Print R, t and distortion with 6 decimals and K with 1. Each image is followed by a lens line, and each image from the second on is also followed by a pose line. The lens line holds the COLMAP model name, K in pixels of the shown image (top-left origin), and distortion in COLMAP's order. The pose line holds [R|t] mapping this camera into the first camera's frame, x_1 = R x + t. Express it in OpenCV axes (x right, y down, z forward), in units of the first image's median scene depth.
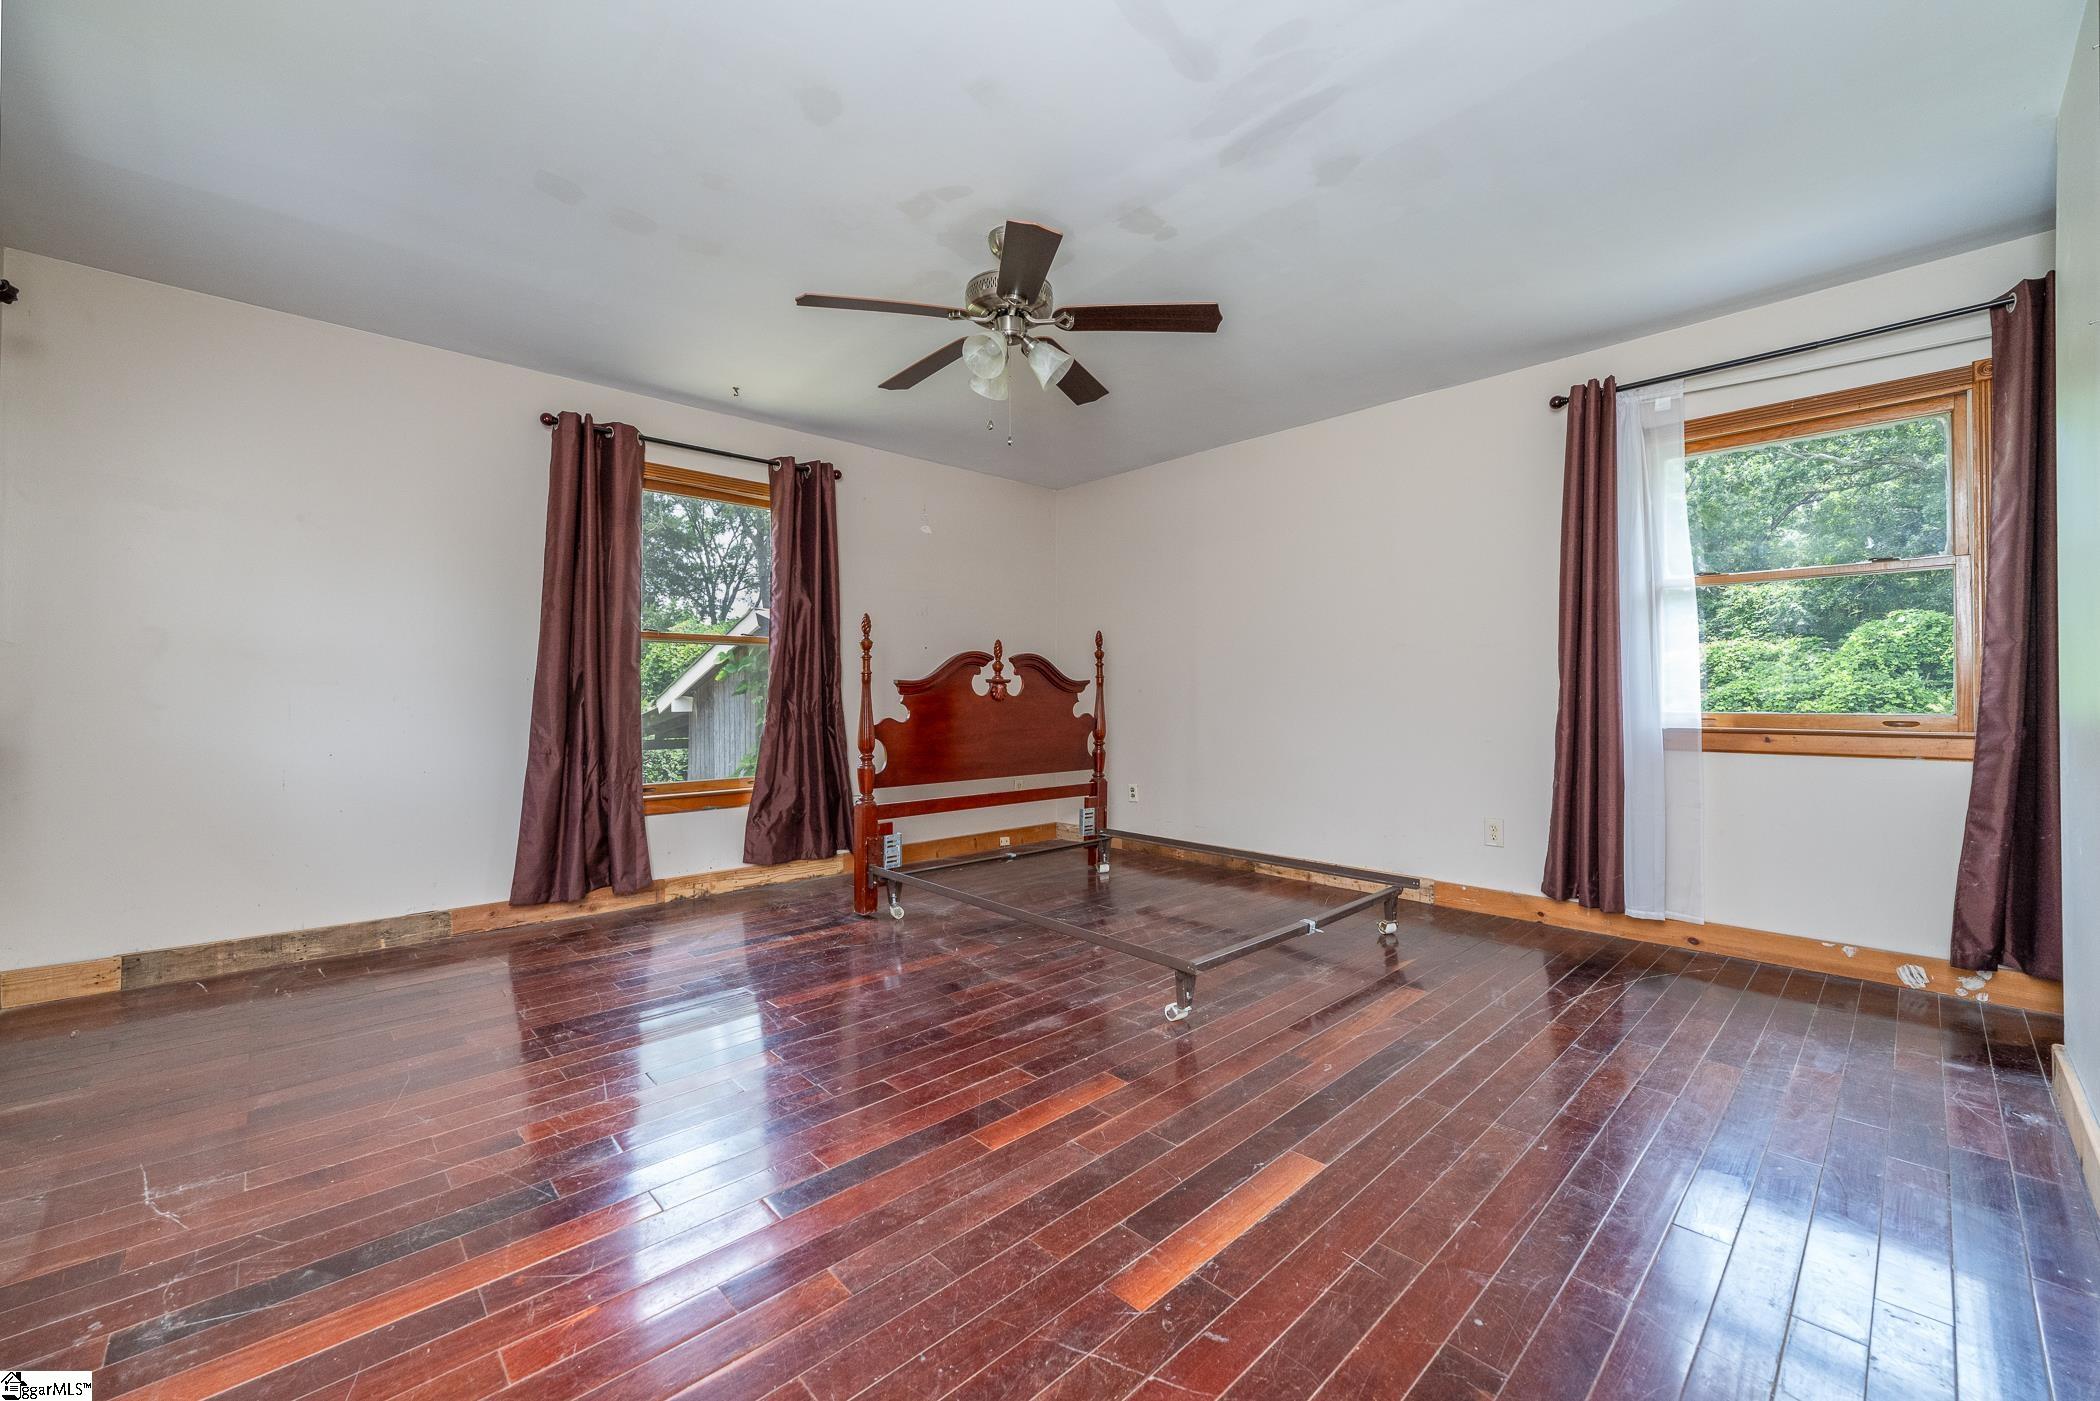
lens RADIAL K [[837.5, 0, 1041.9], [0, 837.5, 695.3], [0, 0, 1]] dist [0.000506, 0.000049]
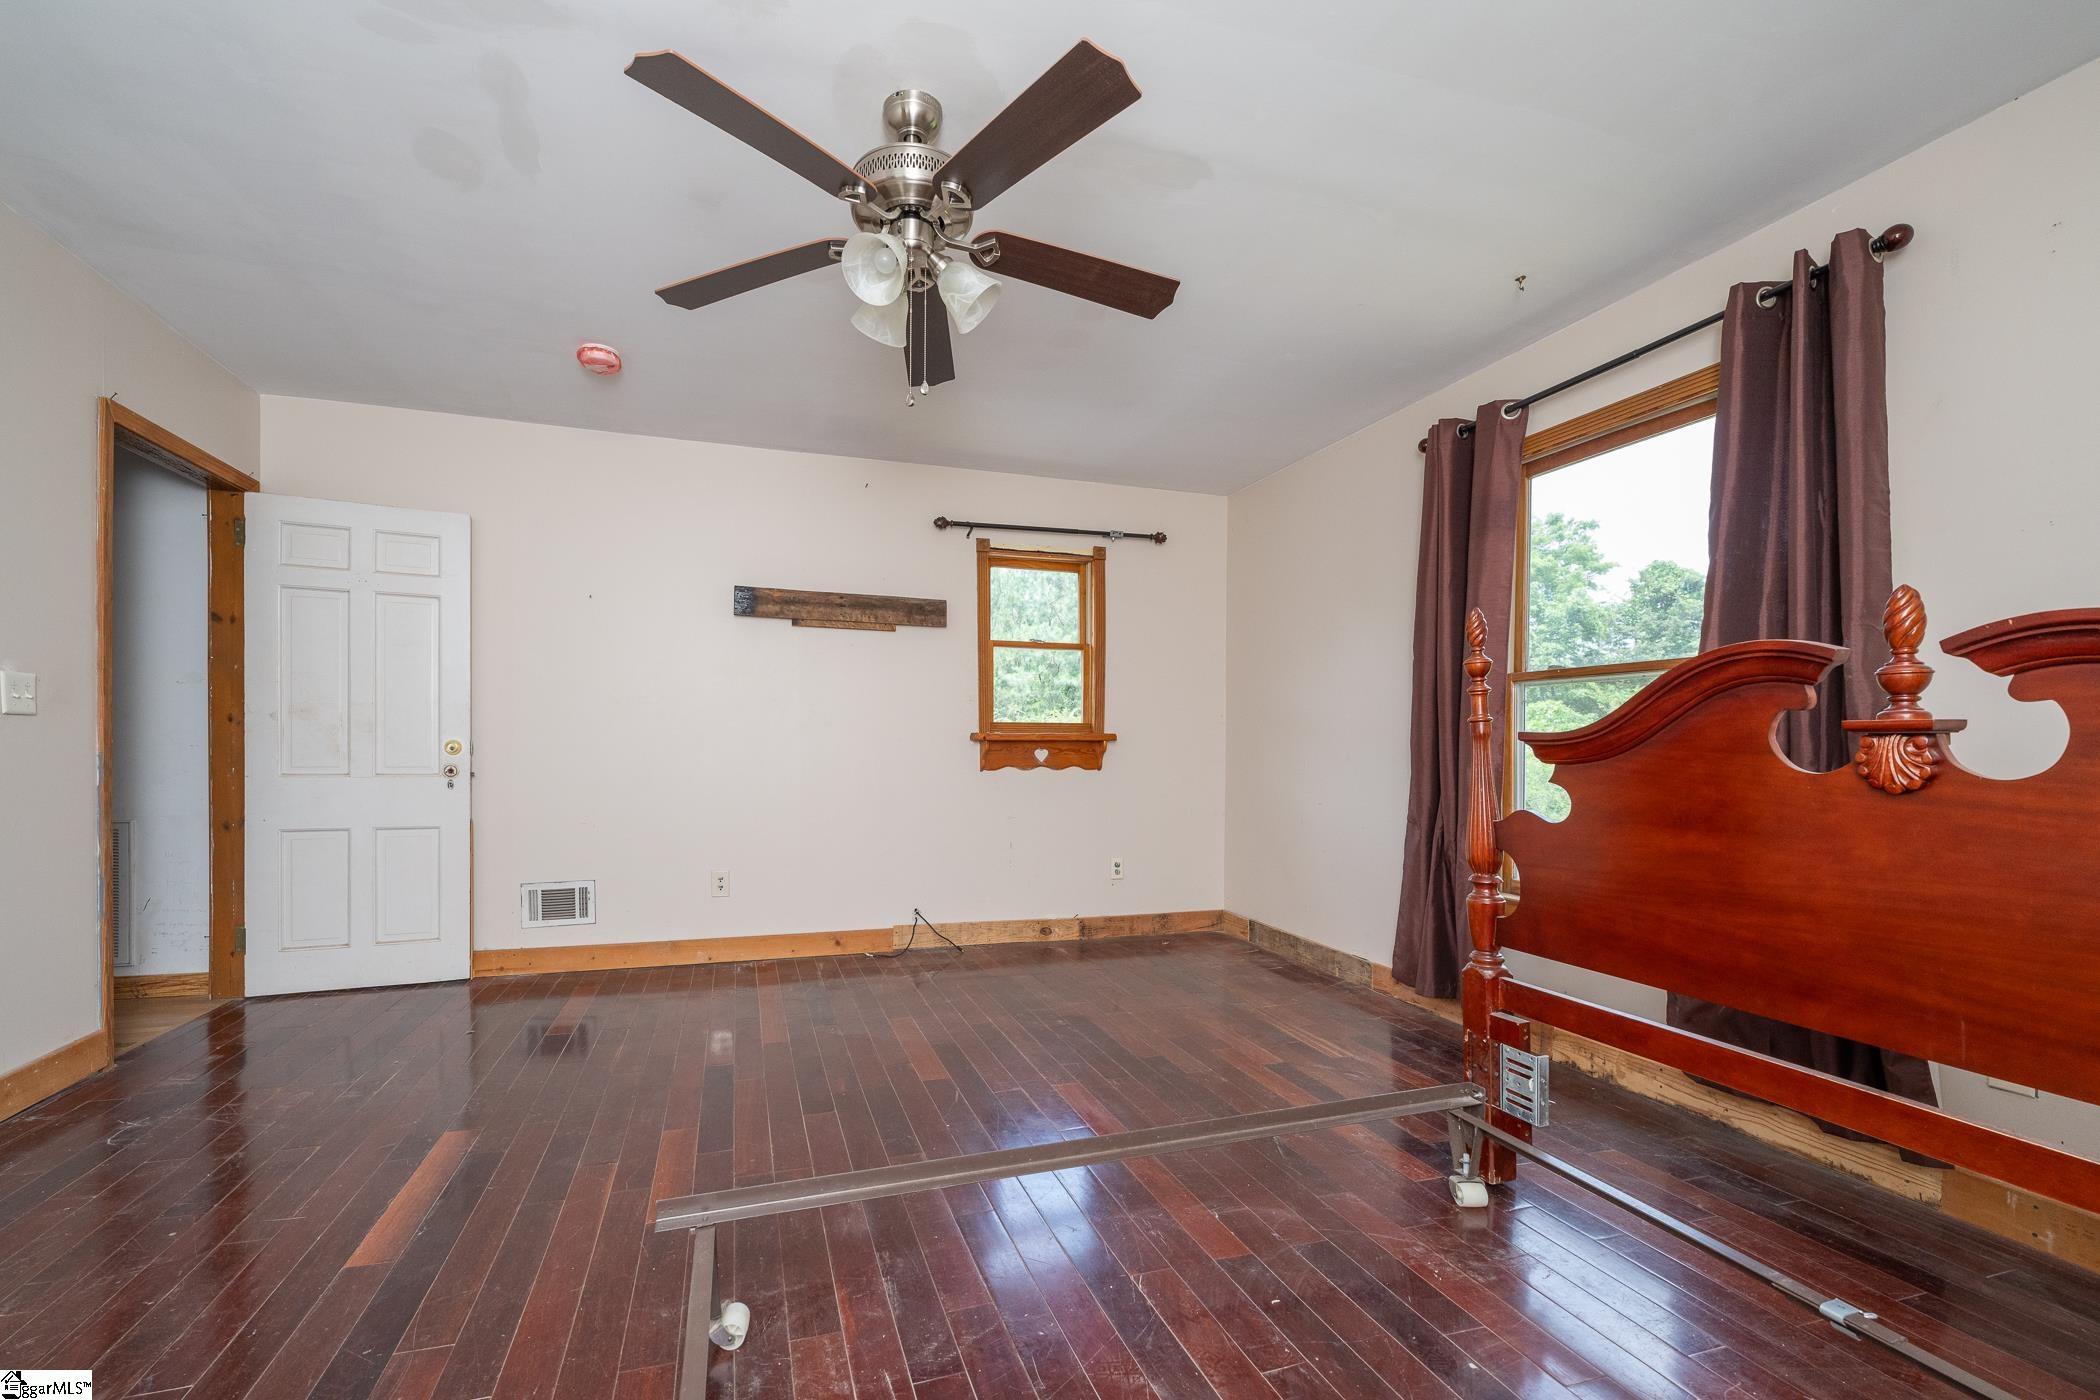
lens RADIAL K [[871.7, 0, 1011.5], [0, 871.7, 745.1], [0, 0, 1]] dist [-0.000180, -0.000101]
pose [[-0.435379, -0.002307, -0.900244, 0.415699], [-0.010647, 0.999940, 0.002587, -0.009180], [0.900184, 0.010711, -0.435377, 0.974440]]
